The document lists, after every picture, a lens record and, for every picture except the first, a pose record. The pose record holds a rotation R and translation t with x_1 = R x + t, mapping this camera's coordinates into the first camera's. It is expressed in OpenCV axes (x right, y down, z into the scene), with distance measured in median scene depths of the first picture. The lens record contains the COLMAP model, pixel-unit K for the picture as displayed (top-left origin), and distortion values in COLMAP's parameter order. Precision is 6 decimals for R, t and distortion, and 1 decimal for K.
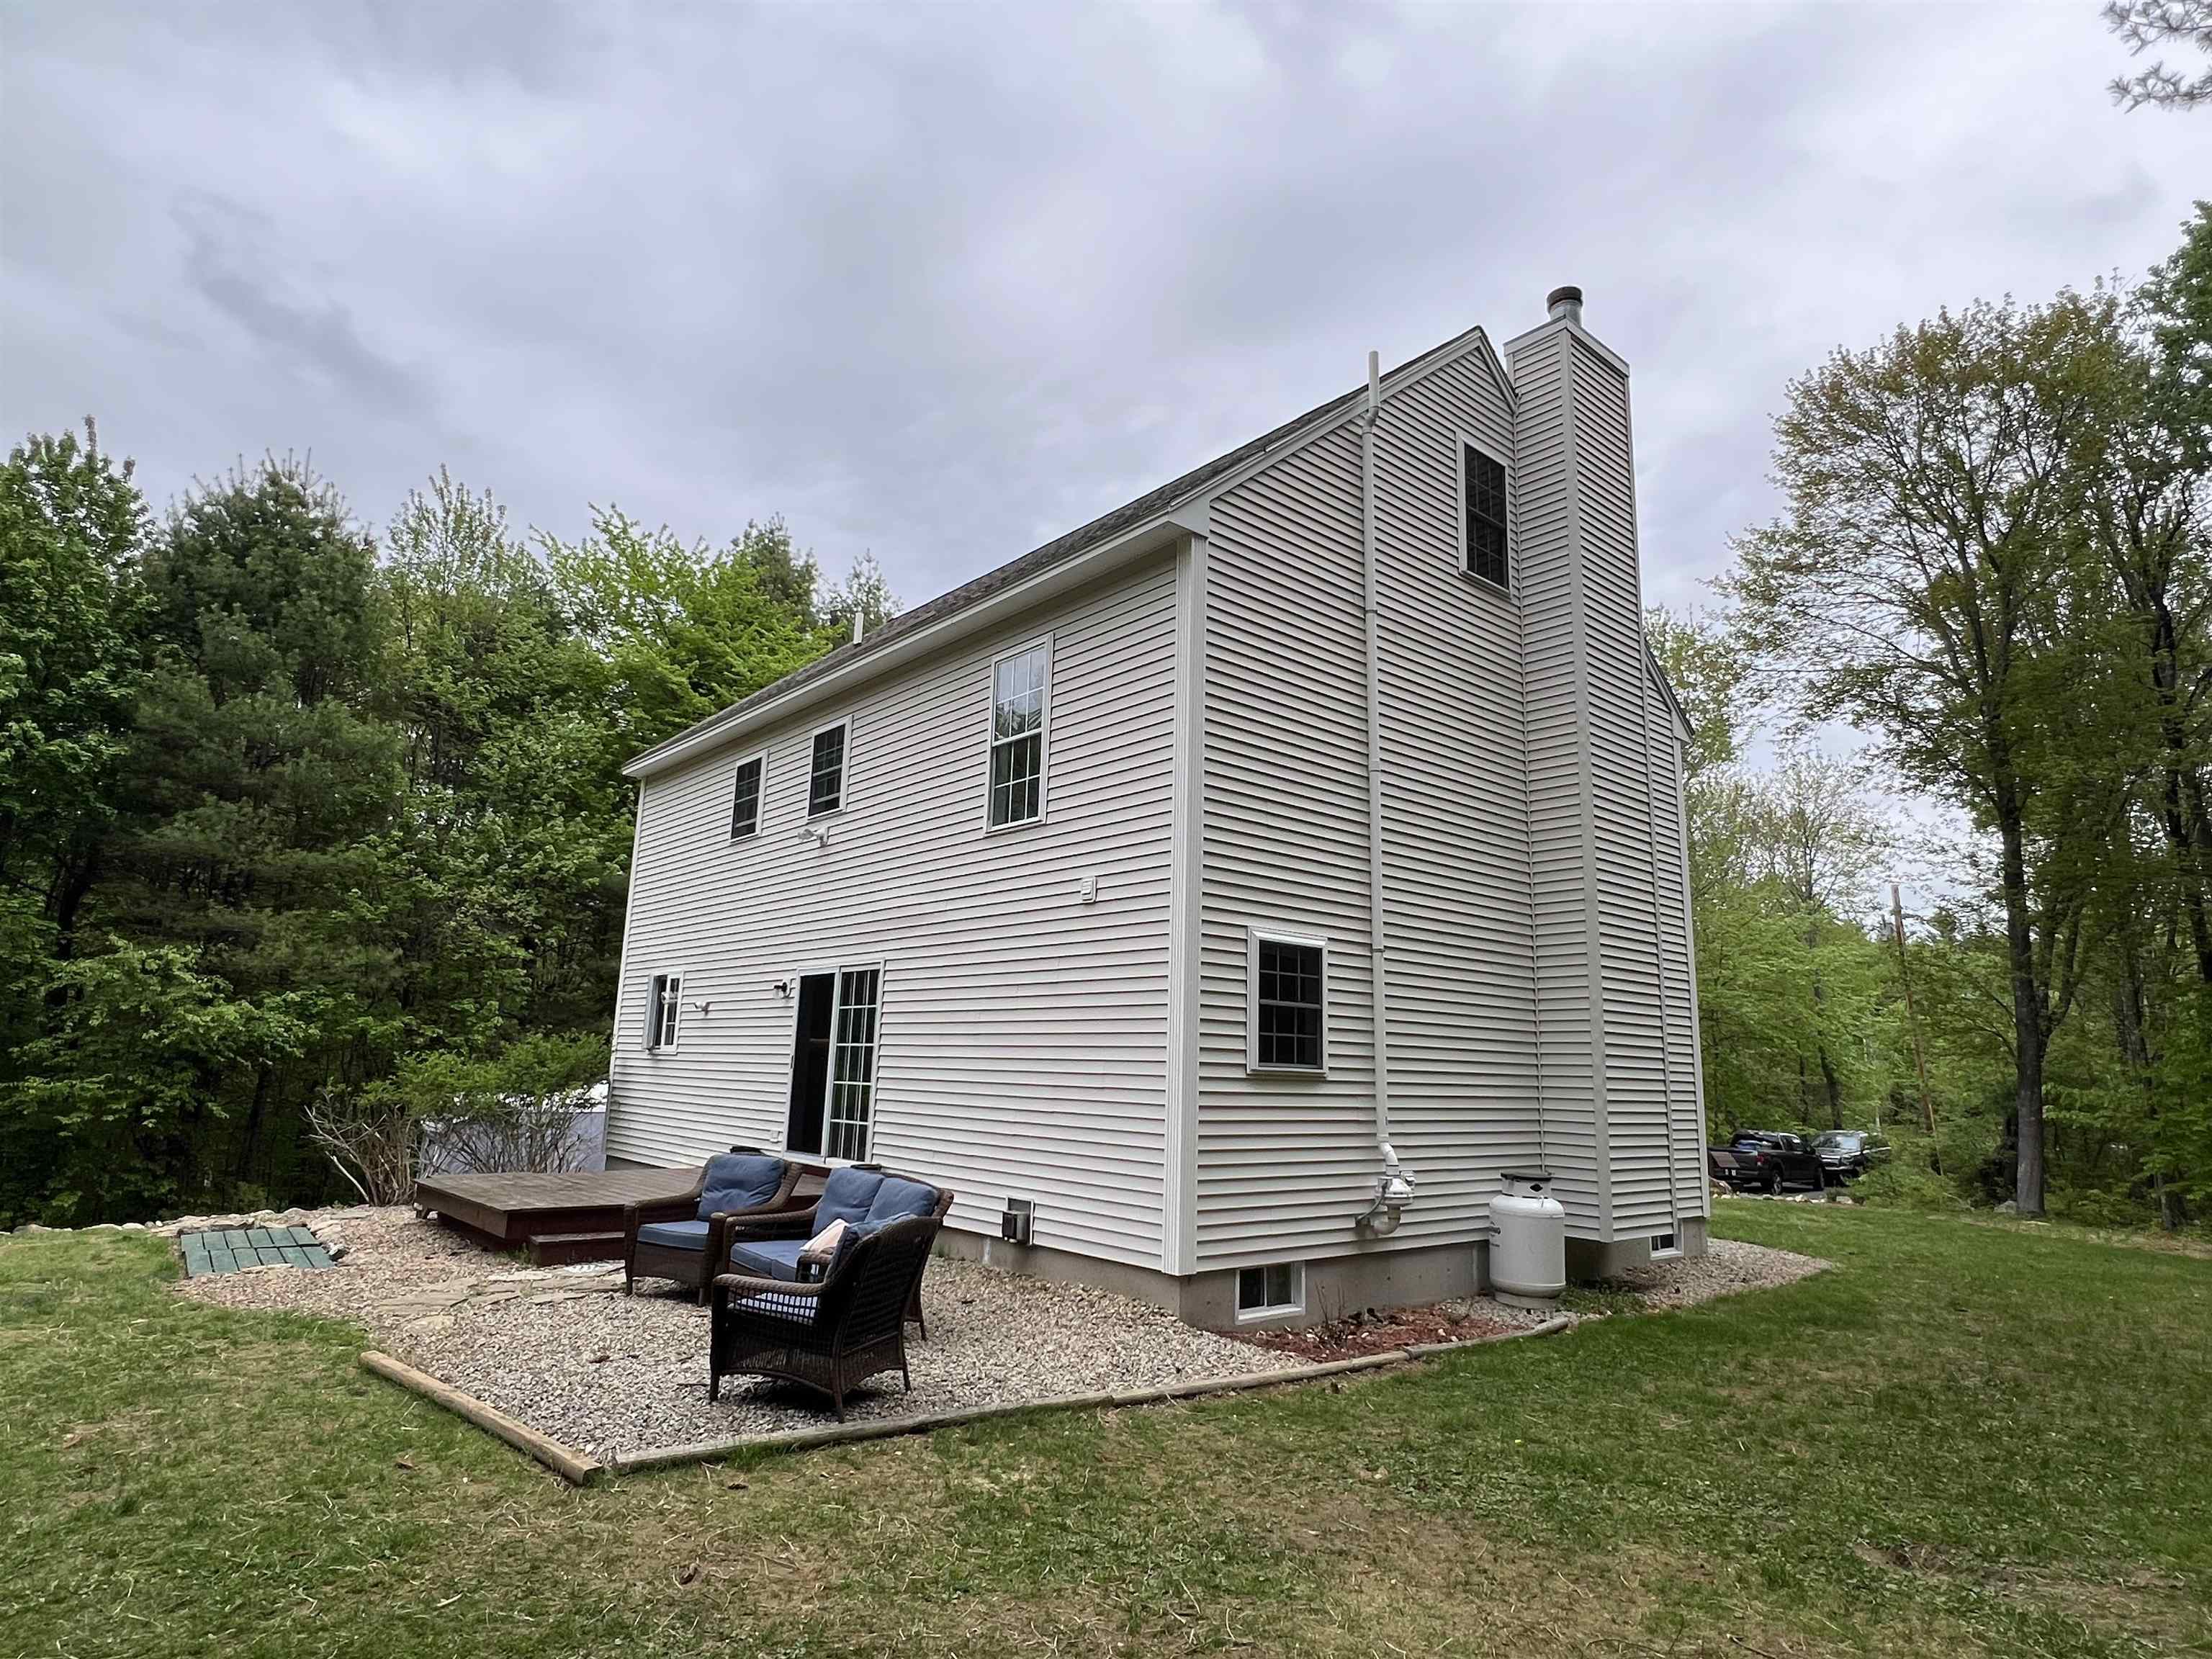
lens RADIAL K [[1210.5, 0, 1111.3], [0, 1210.5, 827.8], [0, 0, 1]] dist [-0.002627, 0.001289]
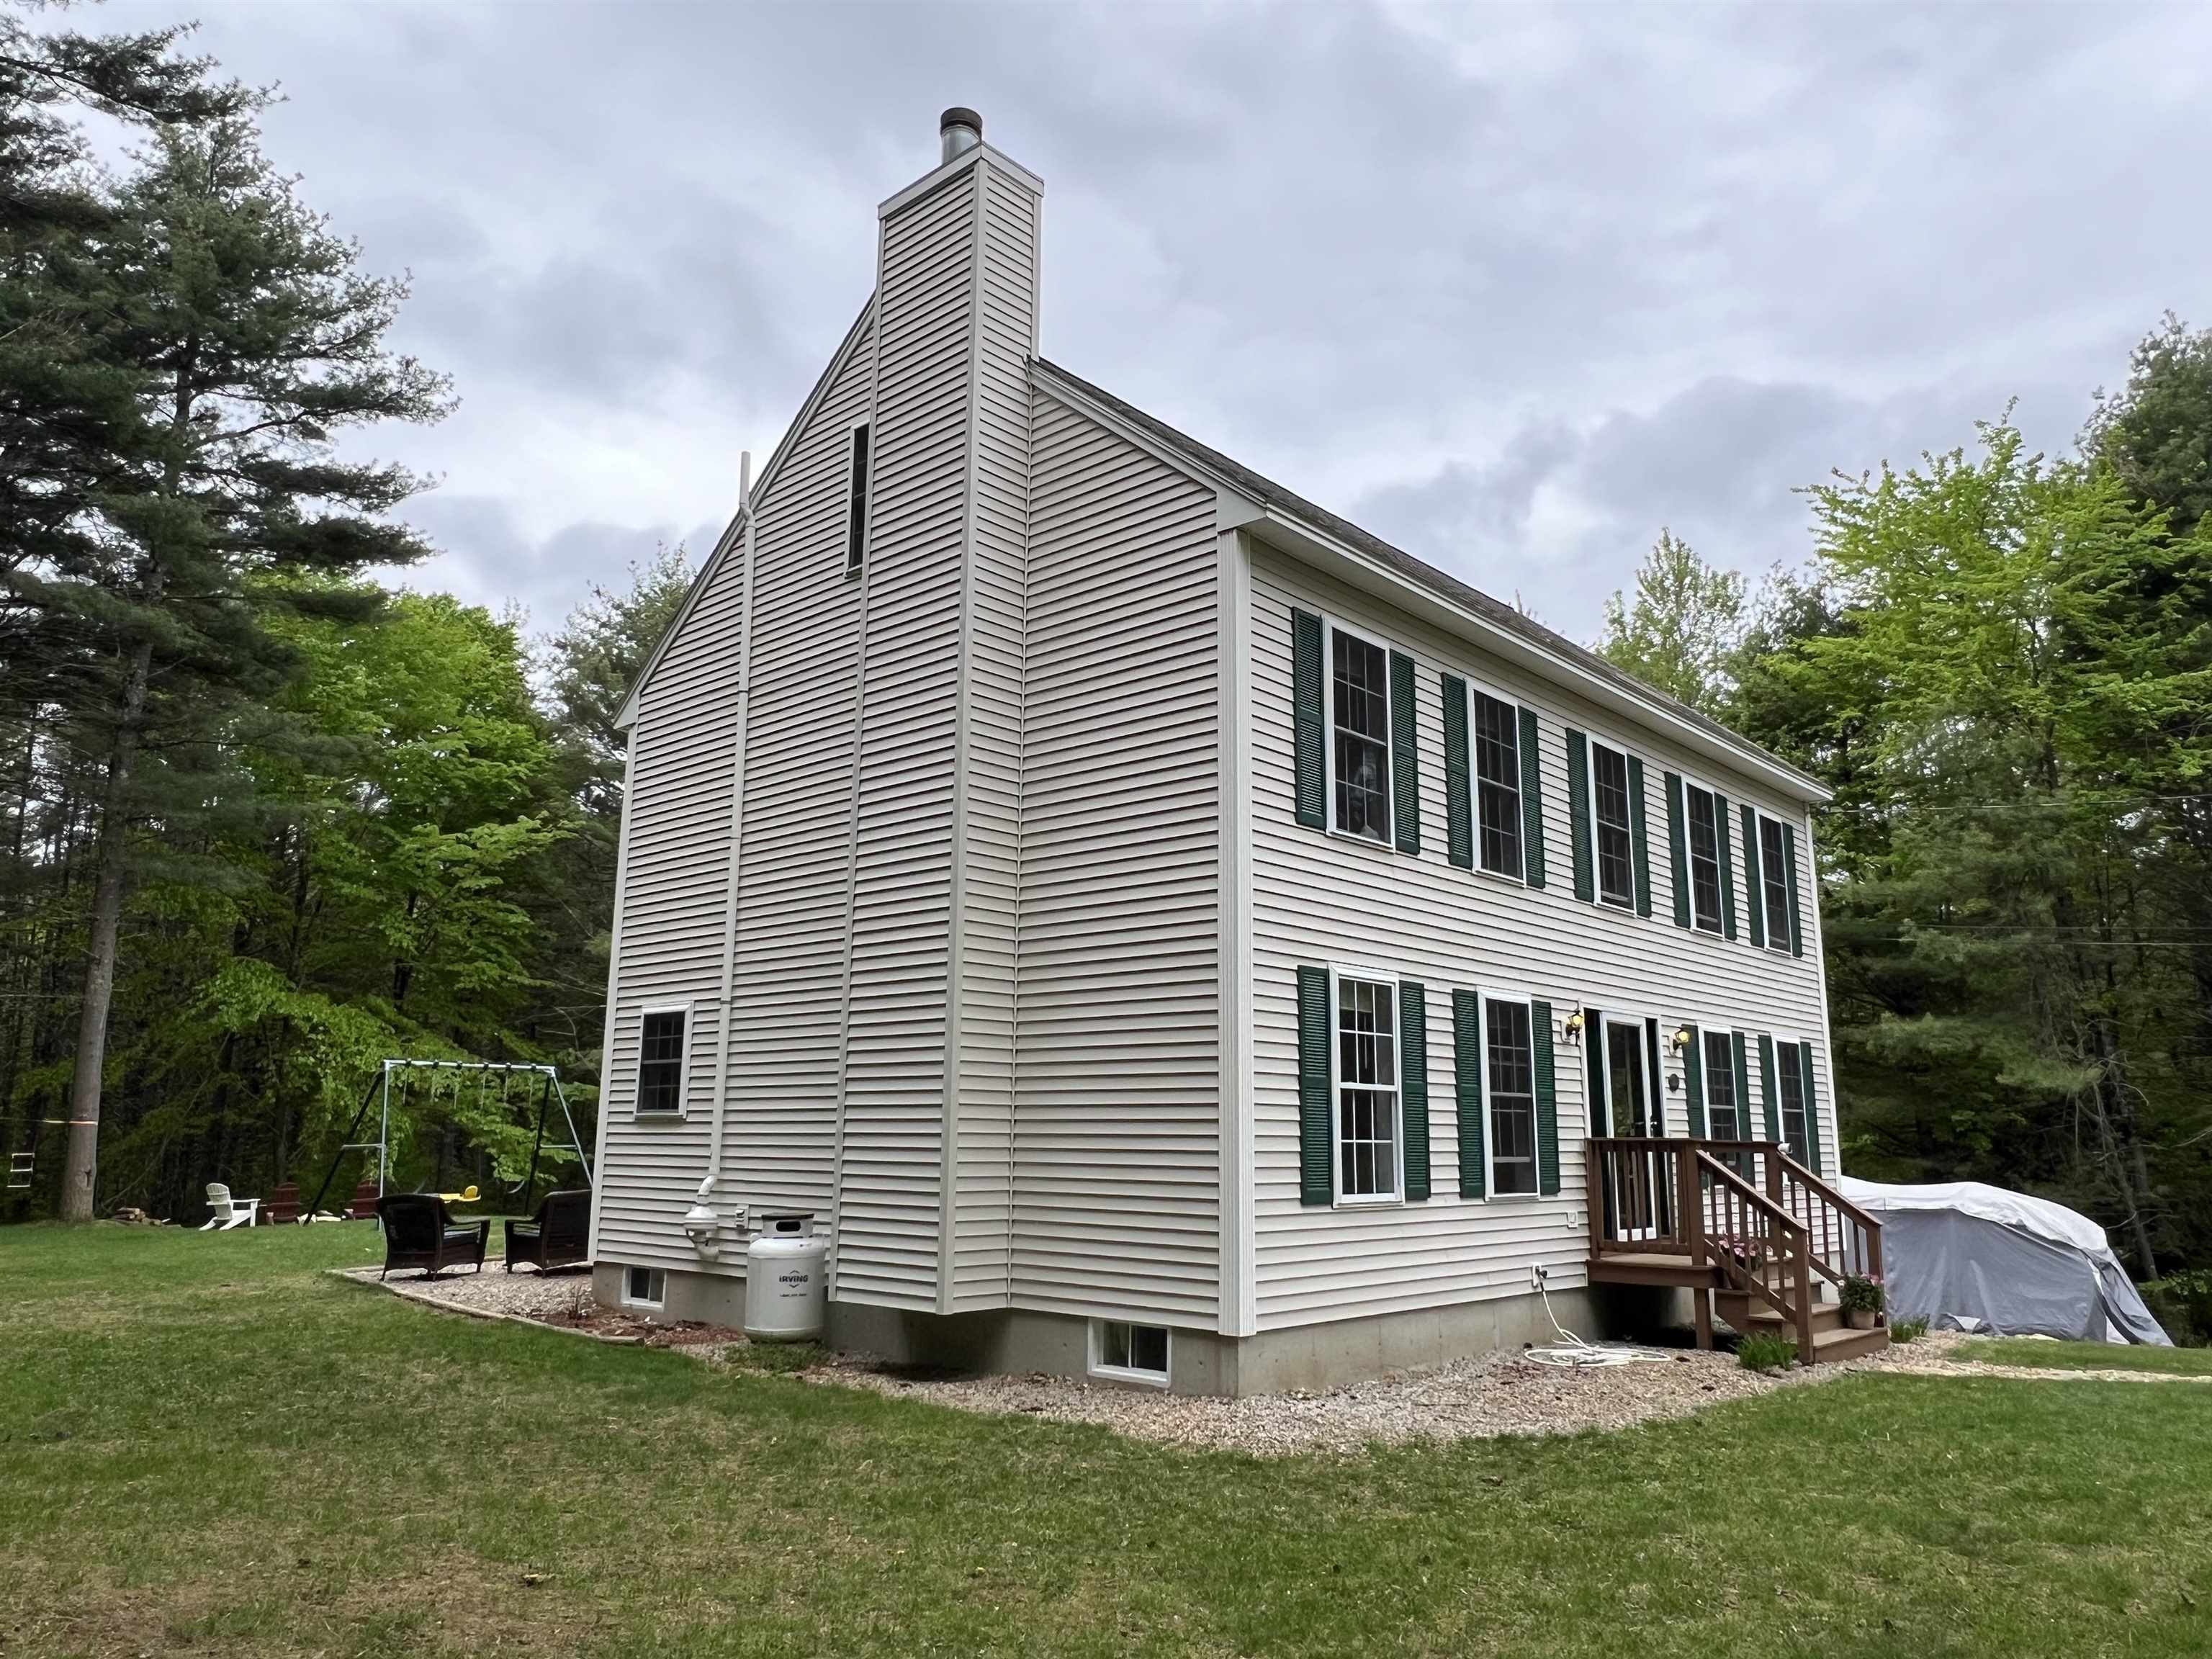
lens RADIAL K [[1523.5, 0, 1105.8], [0, 1523.5, 817.6], [0, 0, 1]] dist [0.009478, -0.001538]
pose [[0.123896, -0.236391, -0.963727, 1.066542], [0.188847, 0.959076, -0.210972, 0.193839], [0.974159, -0.155858, 0.163468, 0.737704]]
